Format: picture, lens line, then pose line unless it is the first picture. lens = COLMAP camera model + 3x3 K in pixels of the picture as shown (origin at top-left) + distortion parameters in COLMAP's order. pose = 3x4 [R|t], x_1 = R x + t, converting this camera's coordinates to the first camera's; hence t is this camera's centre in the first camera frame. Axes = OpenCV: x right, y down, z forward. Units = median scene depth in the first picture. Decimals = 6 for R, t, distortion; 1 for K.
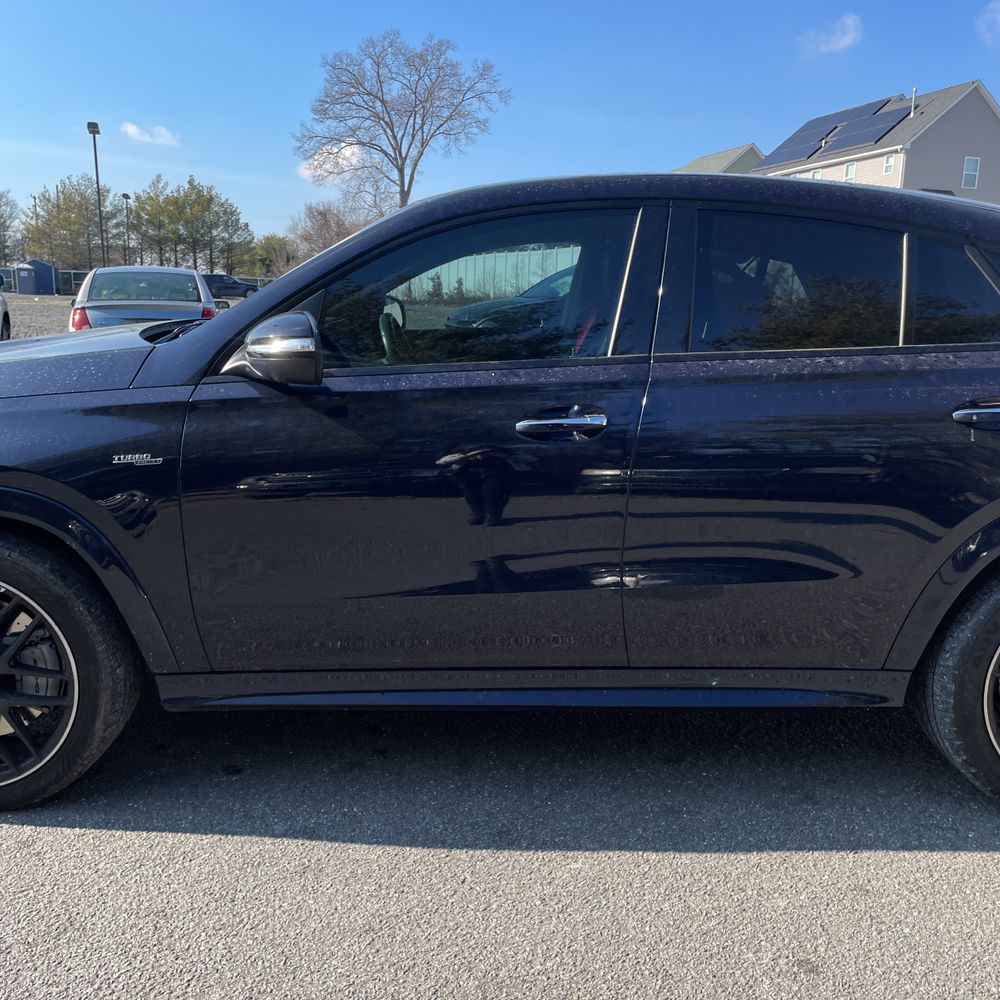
lens RADIAL K [[1006.5, 0, 501.8], [0, 1006.5, 511.6], [0, 0, 1]] dist [0.105464, -0.151253]
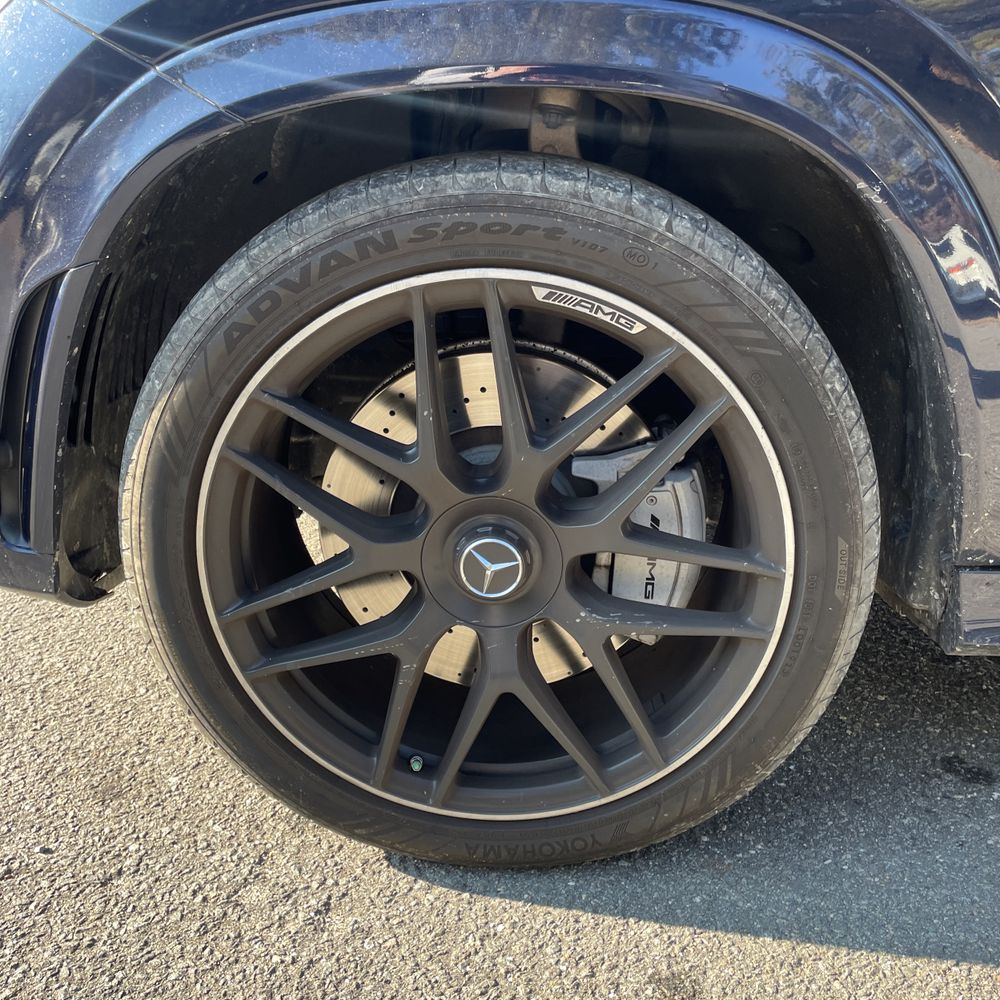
lens RADIAL K [[1004.9, 0, 503.1], [0, 1004.9, 489.9], [0, 0, 1]] dist [0.102088, -0.135541]
pose [[0.996871, 0.027539, -0.074093, -0.484884], [-0.018288, 0.992268, 0.122755, 0.086501], [0.076900, -0.121016, 0.989667, 0.605756]]
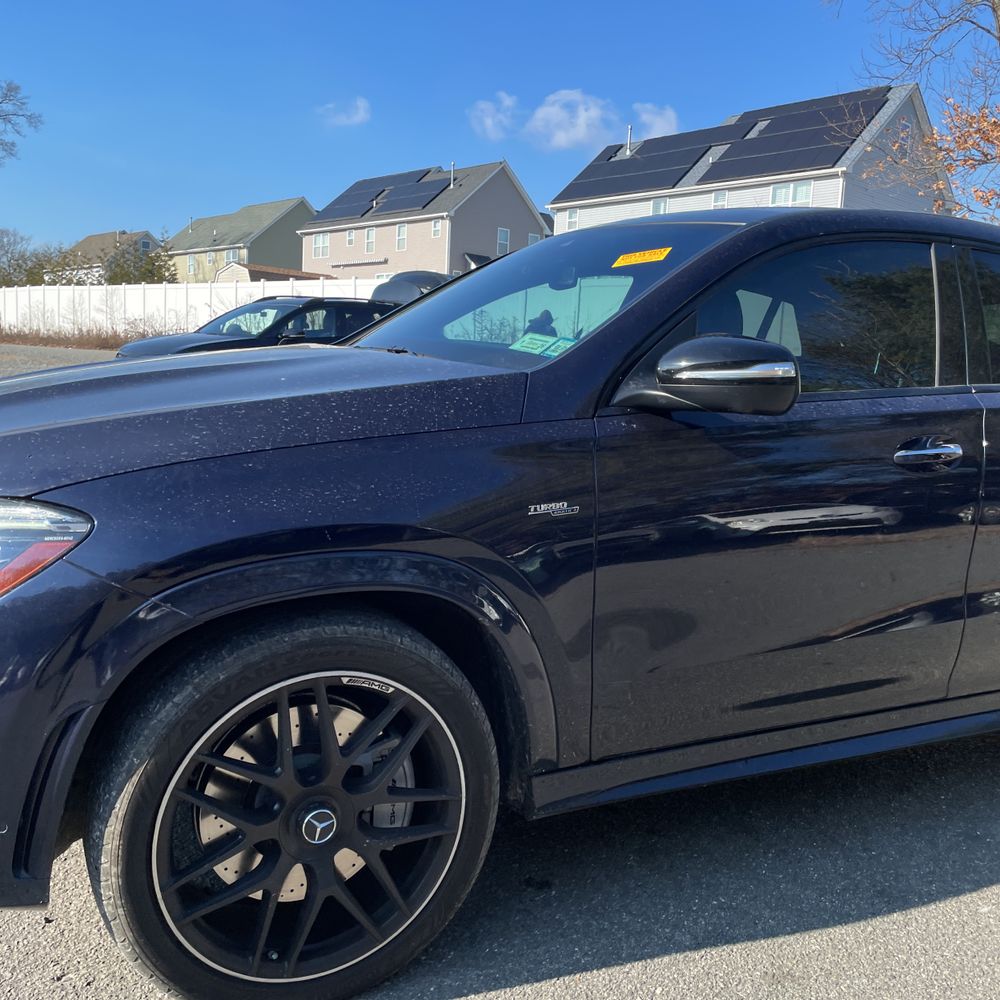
lens RADIAL K [[1004.9, 0, 503.1], [0, 1004.9, 489.9], [0, 0, 1]] dist [0.102088, -0.135541]
pose [[0.903694, -0.036234, 0.426643, -0.693476], [0.063729, 0.996697, -0.050339, -0.026932], [-0.423409, 0.072680, 0.903018, 0.267988]]
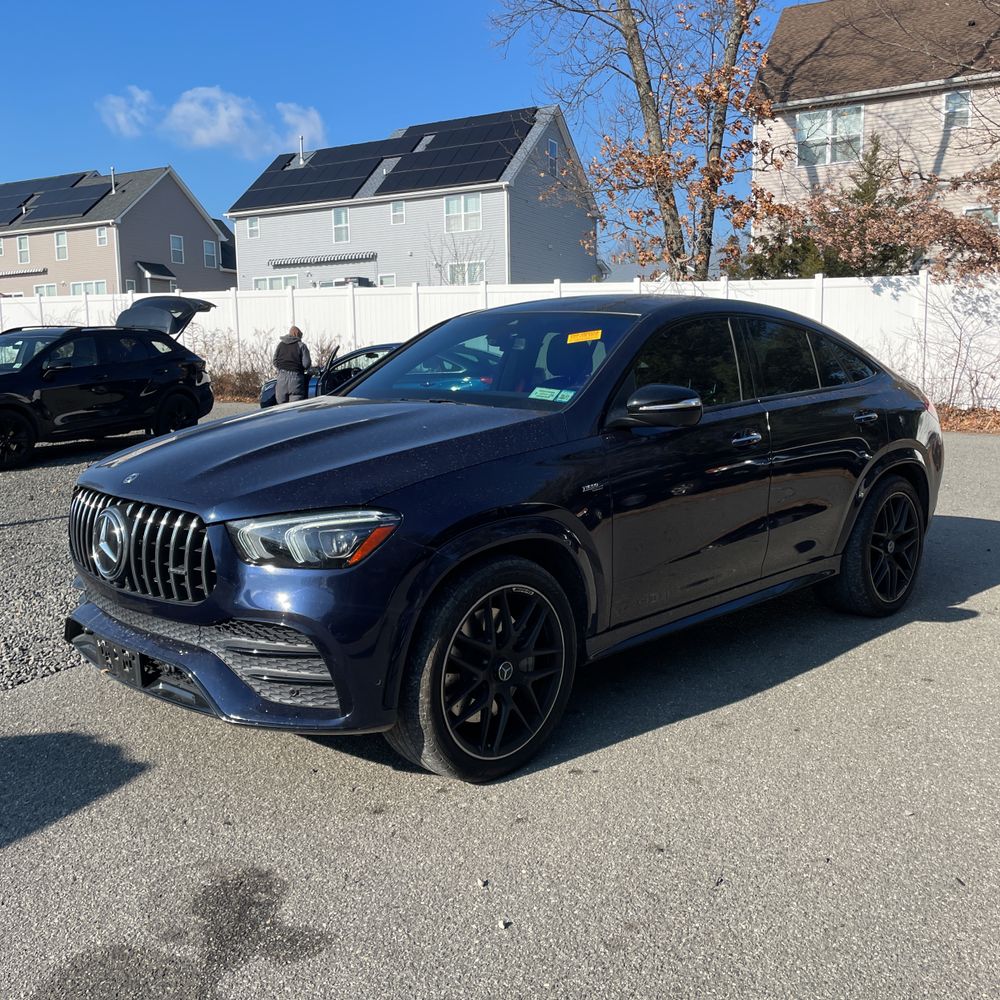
lens RADIAL K [[996.0, 0, 517.2], [0, 996.0, 486.5], [0, 0, 1]] dist [0.098869, -0.098806]
pose [[0.715703, -0.114002, 0.689037, -1.350955], [0.170908, 0.985180, -0.014523, -0.047402], [-0.677170, 0.128156, 0.724580, 0.018759]]
